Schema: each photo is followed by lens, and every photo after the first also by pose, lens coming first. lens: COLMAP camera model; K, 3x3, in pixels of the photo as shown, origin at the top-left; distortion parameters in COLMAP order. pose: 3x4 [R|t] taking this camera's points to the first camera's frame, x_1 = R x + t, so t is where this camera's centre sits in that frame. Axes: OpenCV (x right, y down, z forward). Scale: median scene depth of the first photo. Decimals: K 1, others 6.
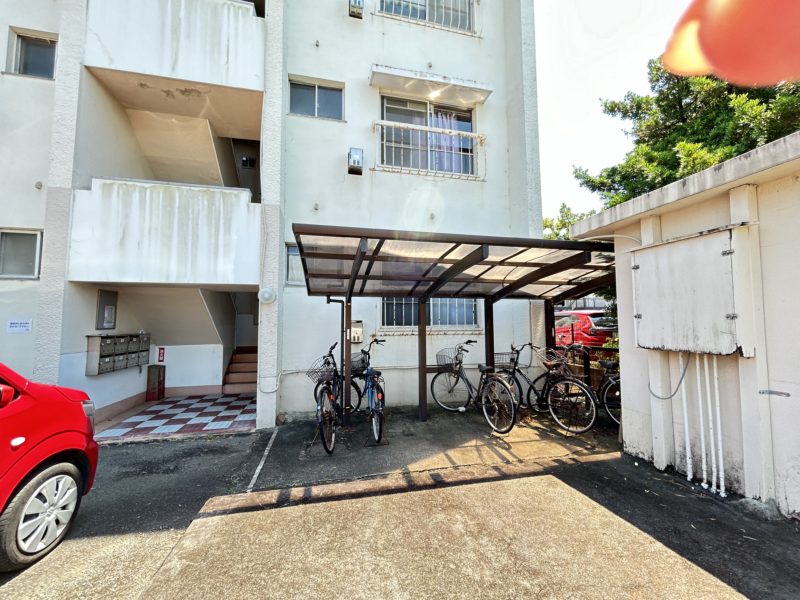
lens RADIAL K [[324.4, 0, 400.0], [0, 324.4, 300.0], [0, 0, 1]] dist [-0.000918, -0.000024]
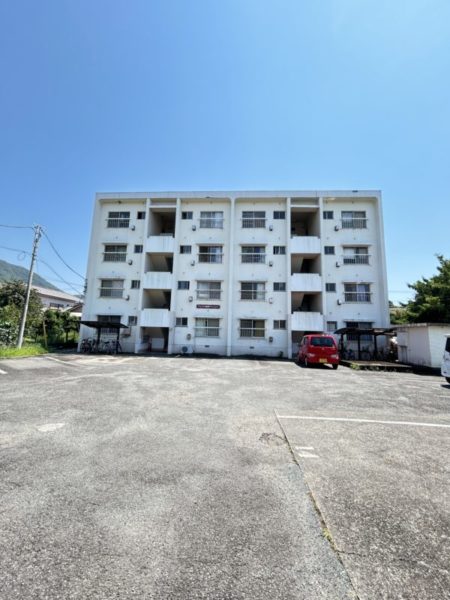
lens RADIAL K [[243.3, 0, 225.0], [0, 243.3, 300.0], [0, 0, 1]] dist [-0.000918, -0.000024]
pose [[0.956409, -0.008009, -0.291920, -0.658426], [-0.017373, 0.996293, -0.084254, -0.156341], [0.291513, 0.085653, 0.952725, -2.590399]]
